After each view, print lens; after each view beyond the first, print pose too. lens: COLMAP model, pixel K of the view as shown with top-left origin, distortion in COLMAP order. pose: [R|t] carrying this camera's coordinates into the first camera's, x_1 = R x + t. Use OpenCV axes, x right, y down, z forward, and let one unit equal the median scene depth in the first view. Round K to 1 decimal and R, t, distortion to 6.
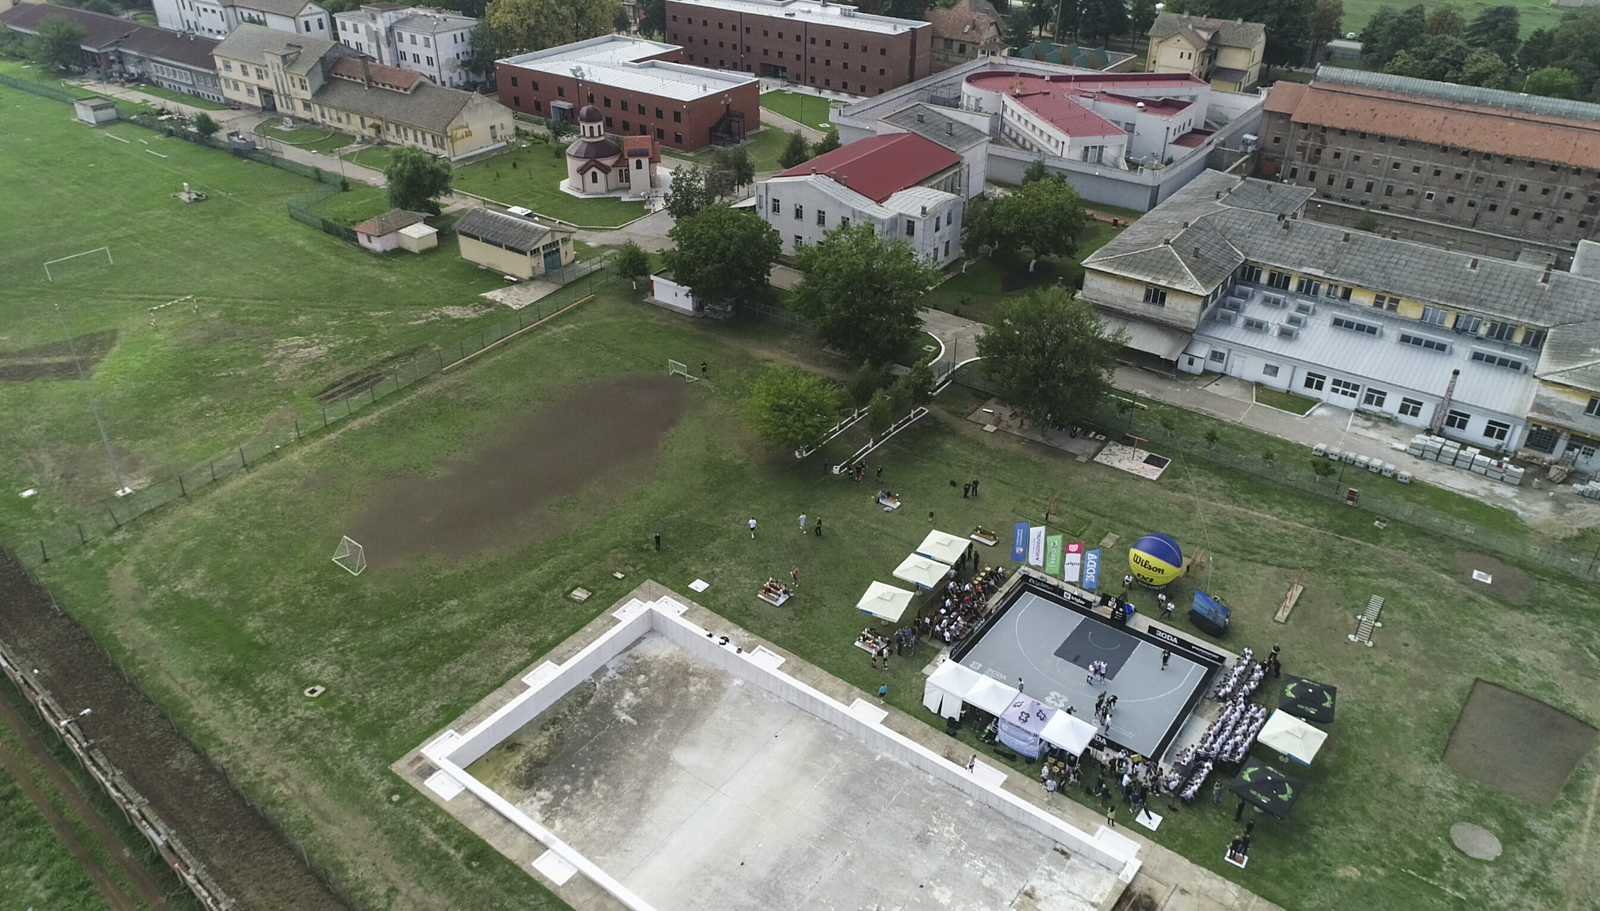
lens RADIAL K [[1133.5, 0, 802.6], [0, 1133.5, 459.0], [0, 0, 1]] dist [-0.005039, 0.002816]
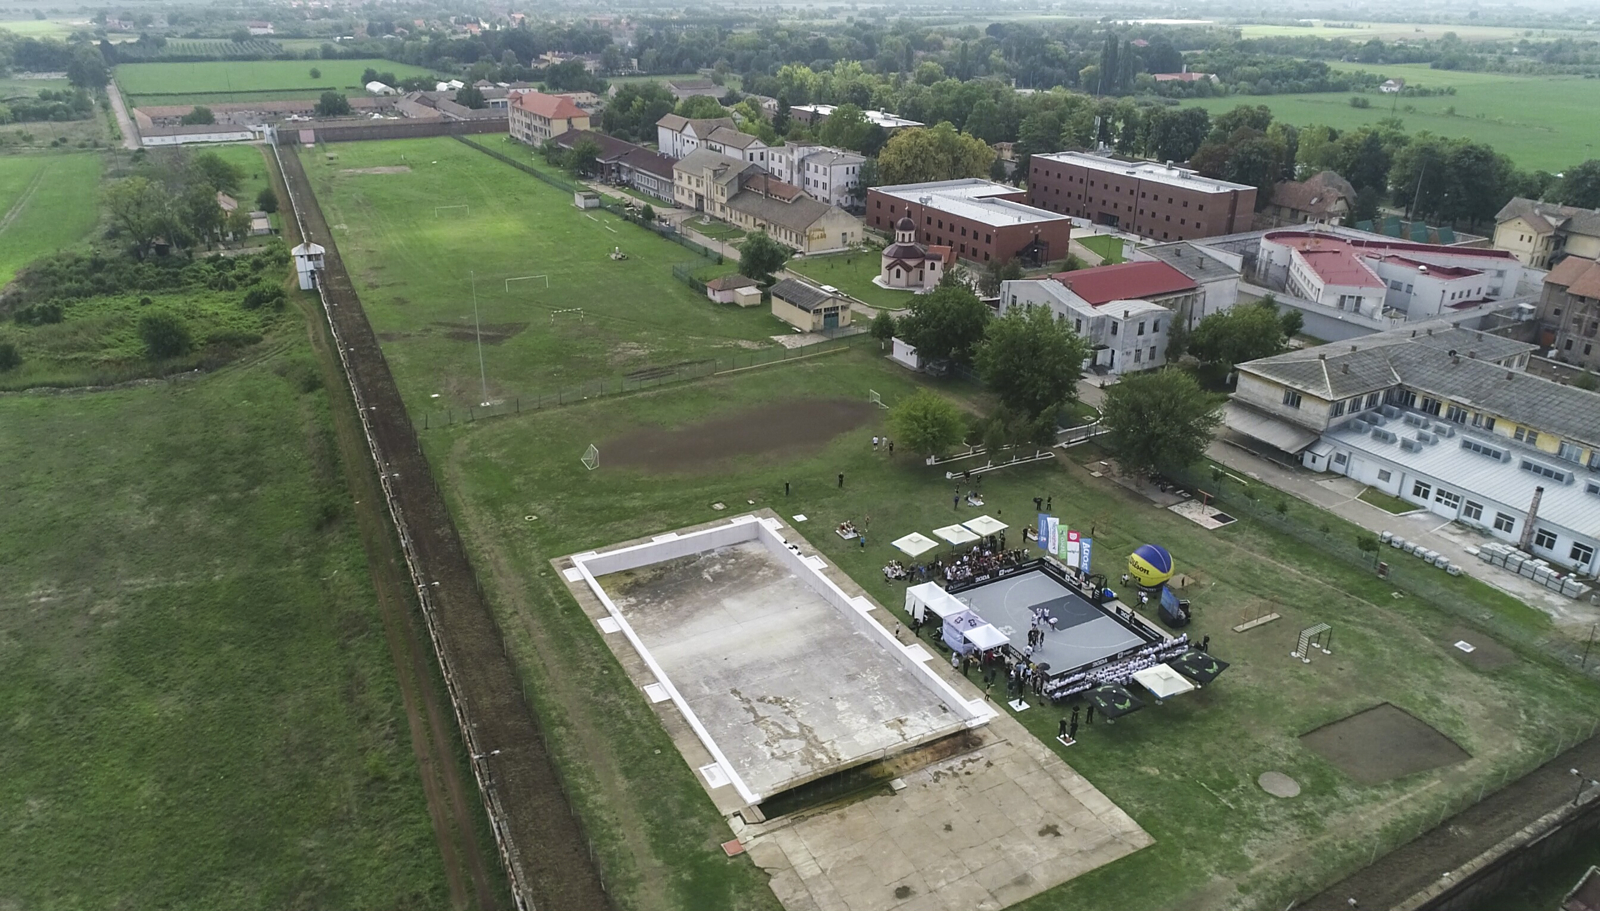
lens RADIAL K [[1133.5, 0, 800.0], [0, 1133.5, 451.2], [0, 0, 1]] dist [-0.005039, 0.002816]
pose [[0.910176, 0.162849, -0.380867, 0.352869], [-0.219702, 0.969278, -0.110596, 0.159125], [0.351155, 0.184340, 0.917992, -0.216934]]
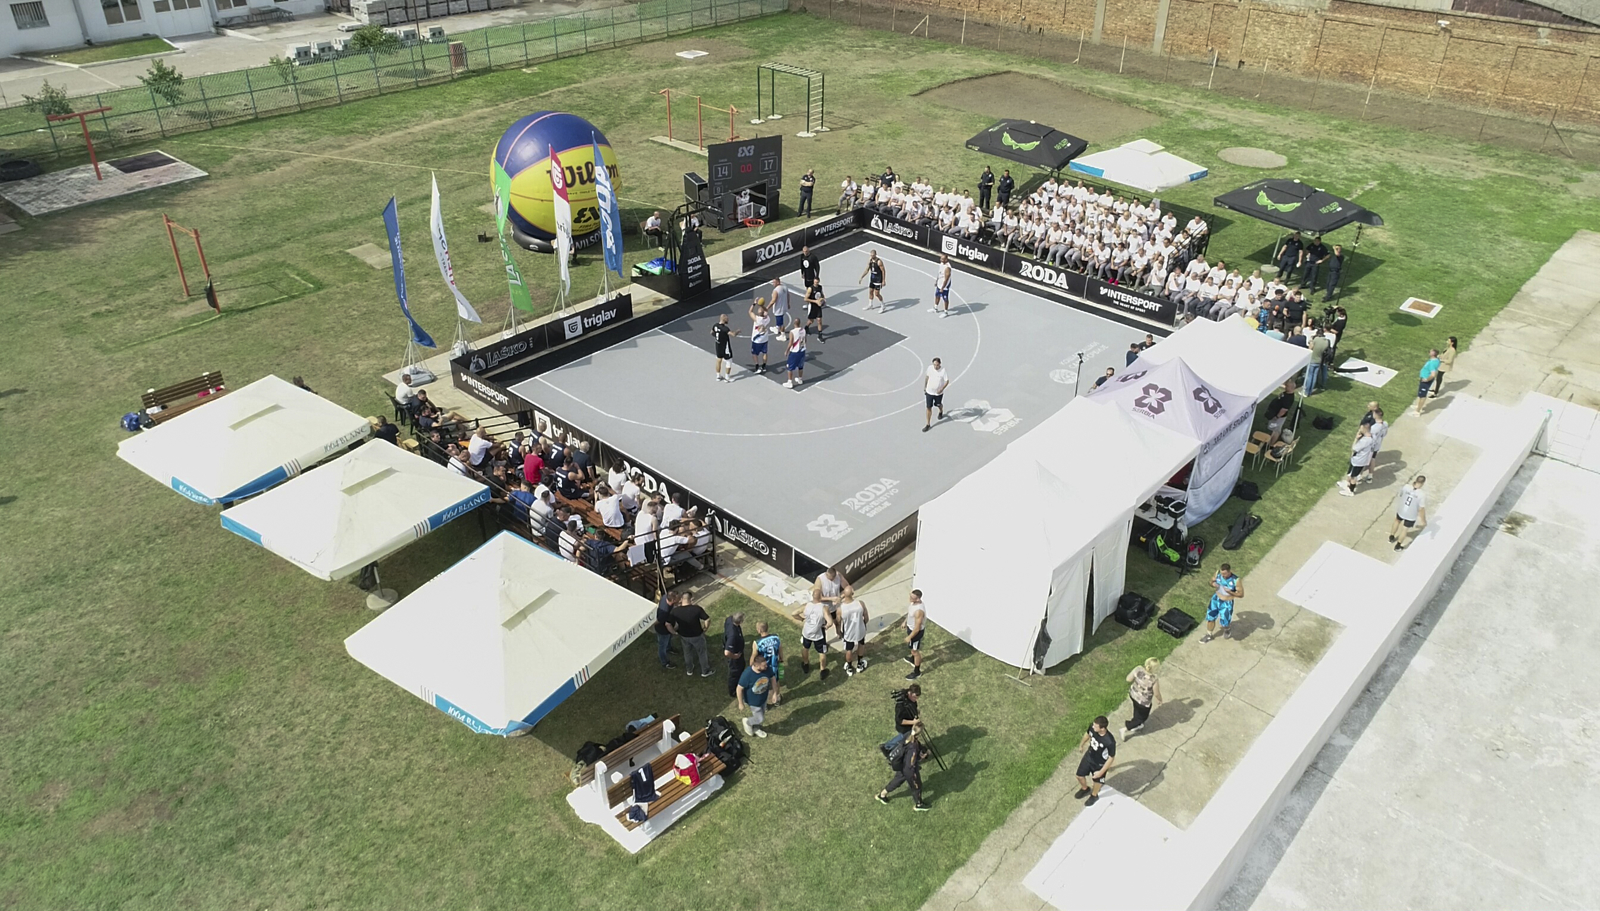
lens RADIAL K [[1133.5, 0, 800.3], [0, 1133.5, 459.6], [0, 0, 1]] dist [-0.005039, 0.002816]
pose [[0.095545, -0.529694, 0.842790, -0.067192], [0.509576, 0.753340, 0.415706, 0.034803], [-0.855105, 0.389747, 0.341897, 0.709158]]
